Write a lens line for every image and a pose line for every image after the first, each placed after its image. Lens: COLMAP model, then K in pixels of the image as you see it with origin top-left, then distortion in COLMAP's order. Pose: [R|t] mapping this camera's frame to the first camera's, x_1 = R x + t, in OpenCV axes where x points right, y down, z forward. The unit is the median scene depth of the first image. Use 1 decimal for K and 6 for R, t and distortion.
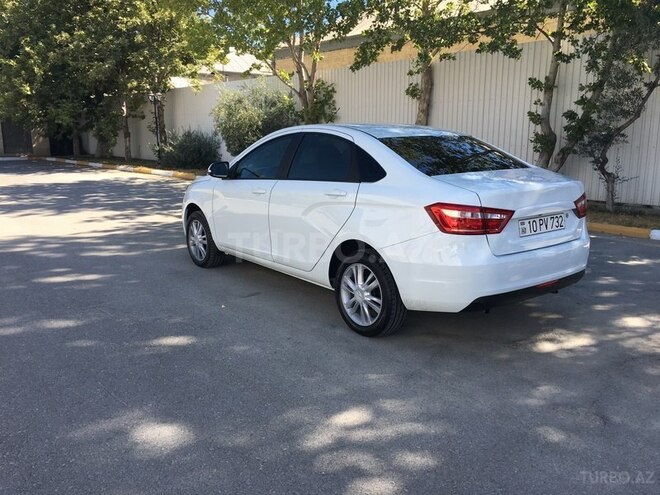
lens RADIAL K [[555.4, 0, 330.1], [0, 555.4, 248.0], [0, 0, 1]] dist [0.008868, -0.018478]
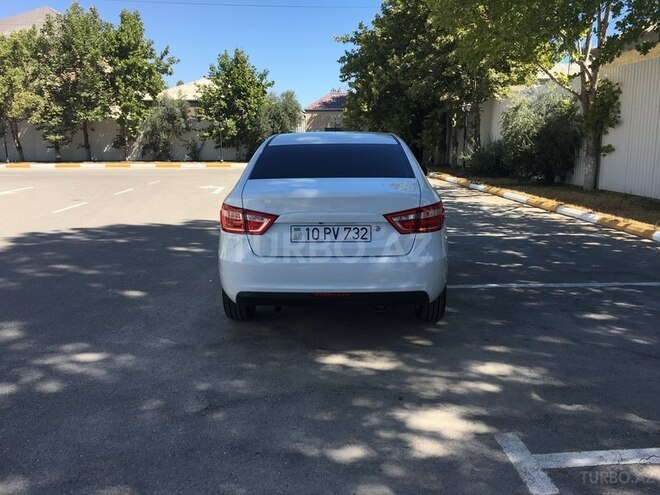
lens RADIAL K [[555.4, 0, 329.9], [0, 555.4, 248.0], [0, 0, 1]] dist [0.008868, -0.018478]
pose [[0.762376, 0.109570, -0.637791, 0.215126], [-0.120410, 0.992369, 0.026554, -0.009378], [0.635834, 0.056552, 0.769751, 0.057959]]
